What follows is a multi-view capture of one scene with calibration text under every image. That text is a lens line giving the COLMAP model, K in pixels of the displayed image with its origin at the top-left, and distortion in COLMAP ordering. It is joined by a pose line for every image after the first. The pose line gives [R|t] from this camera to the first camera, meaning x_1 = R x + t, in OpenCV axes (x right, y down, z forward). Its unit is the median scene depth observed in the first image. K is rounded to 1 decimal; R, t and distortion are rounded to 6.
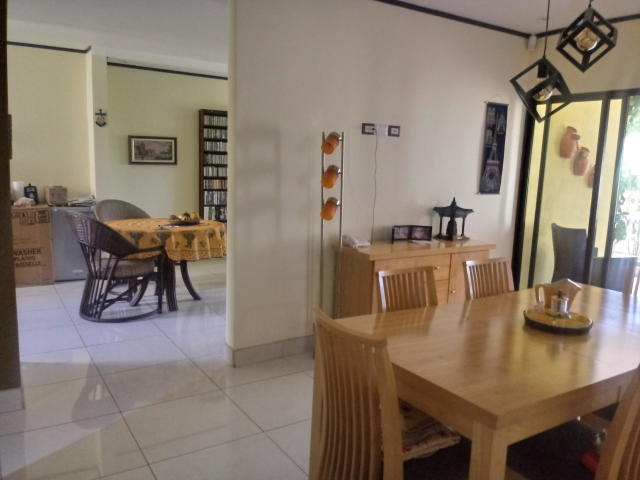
lens RADIAL K [[519.5, 0, 319.0], [0, 519.5, 242.5], [0, 0, 1]] dist [0.056624, -0.103185]
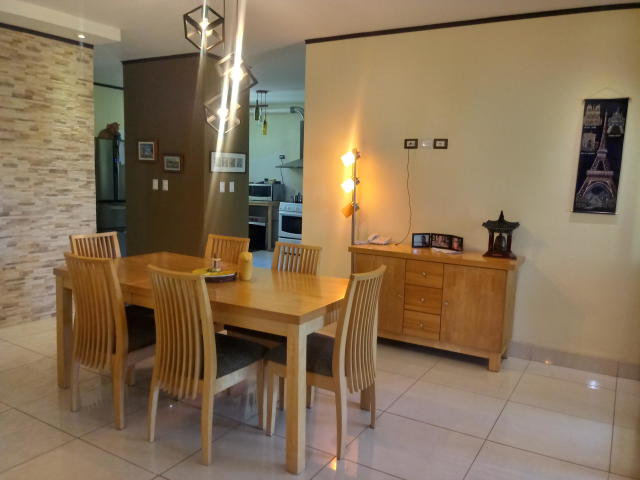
lens RADIAL K [[519.5, 0, 319.0], [0, 519.5, 242.5], [0, 0, 1]] dist [0.056624, -0.103185]
pose [[0.444511, 0.096426, -0.890568, 0.875739], [-0.155235, 0.987439, 0.029432, -0.007886], [0.882220, 0.125164, 0.453897, 0.287813]]
